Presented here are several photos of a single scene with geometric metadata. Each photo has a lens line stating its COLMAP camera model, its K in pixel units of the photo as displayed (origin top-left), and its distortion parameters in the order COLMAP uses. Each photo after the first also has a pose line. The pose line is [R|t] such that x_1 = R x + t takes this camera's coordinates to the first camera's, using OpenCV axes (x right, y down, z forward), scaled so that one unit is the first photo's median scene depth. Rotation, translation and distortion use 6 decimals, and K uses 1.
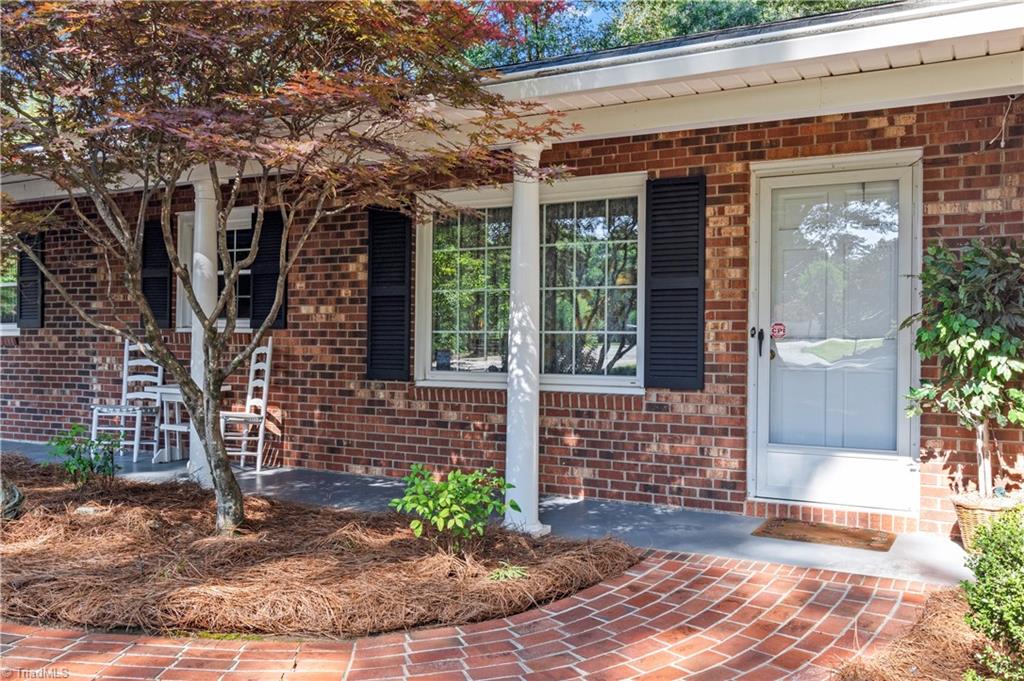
lens RADIAL K [[875.4, 0, 512.8], [0, 875.4, 339.9], [0, 0, 1]] dist [0.002678, -0.002093]
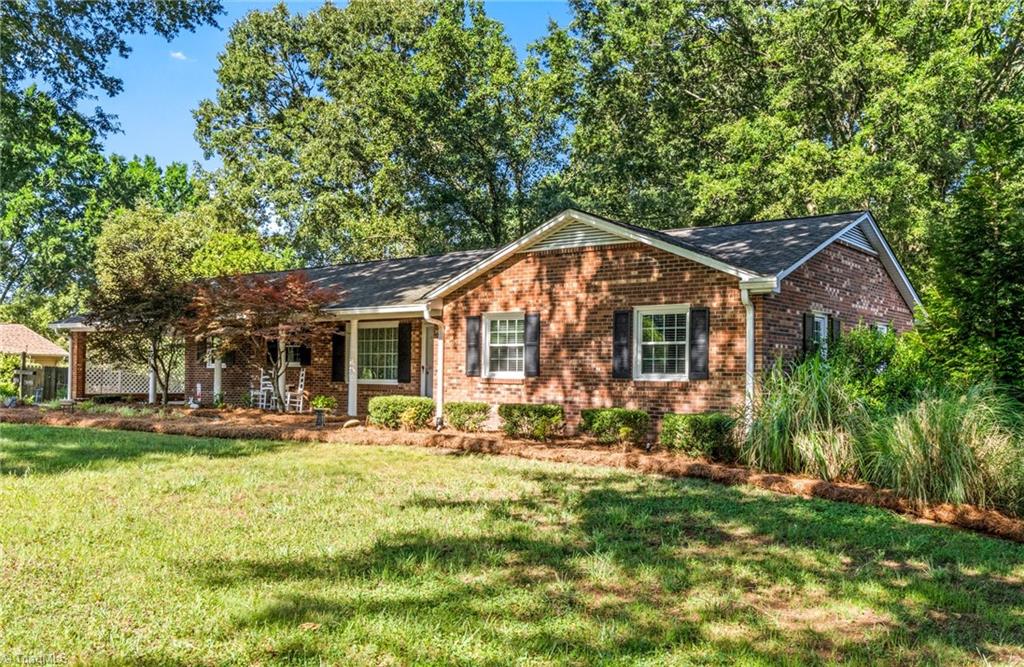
lens RADIAL K [[808.8, 0, 511.7], [0, 808.8, 336.0], [0, 0, 1]] dist [-0.009390, -0.001099]
pose [[0.989788, -0.010516, -0.142160, 0.894214], [0.005343, 0.999311, -0.036722, -0.008505], [0.142449, 0.035588, 0.989162, -1.807320]]
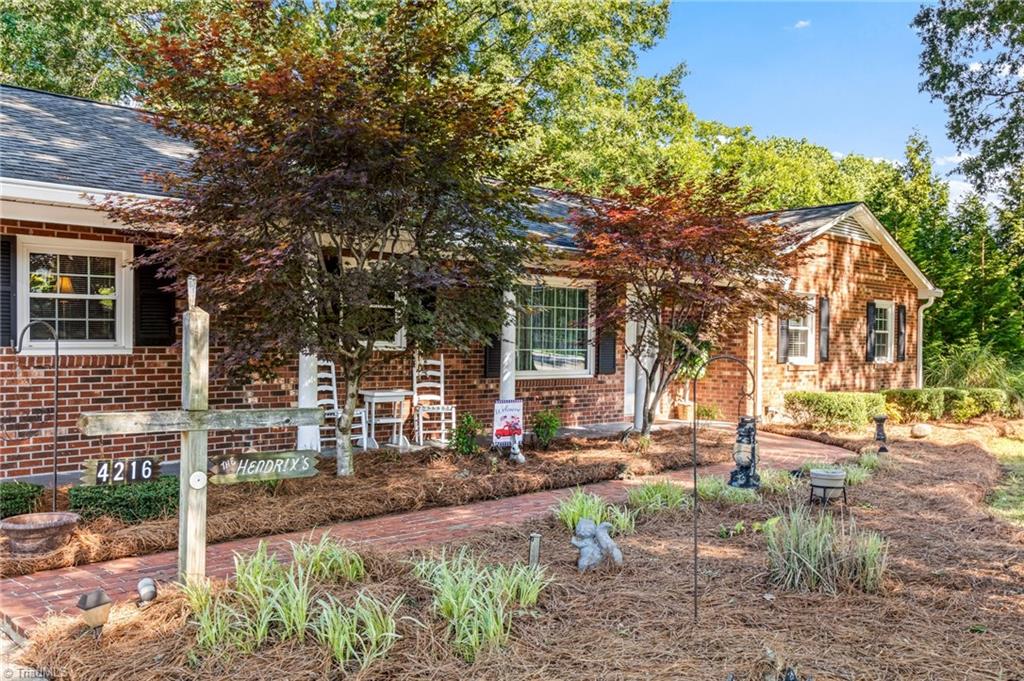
lens RADIAL K [[875.4, 0, 513.6], [0, 875.4, 339.1], [0, 0, 1]] dist [0.002678, -0.002093]
pose [[0.296059, -0.008237, 0.955134, -1.793334], [-0.018880, 0.999717, 0.014474, -0.057048], [-0.954983, -0.022318, 0.295820, 0.442438]]
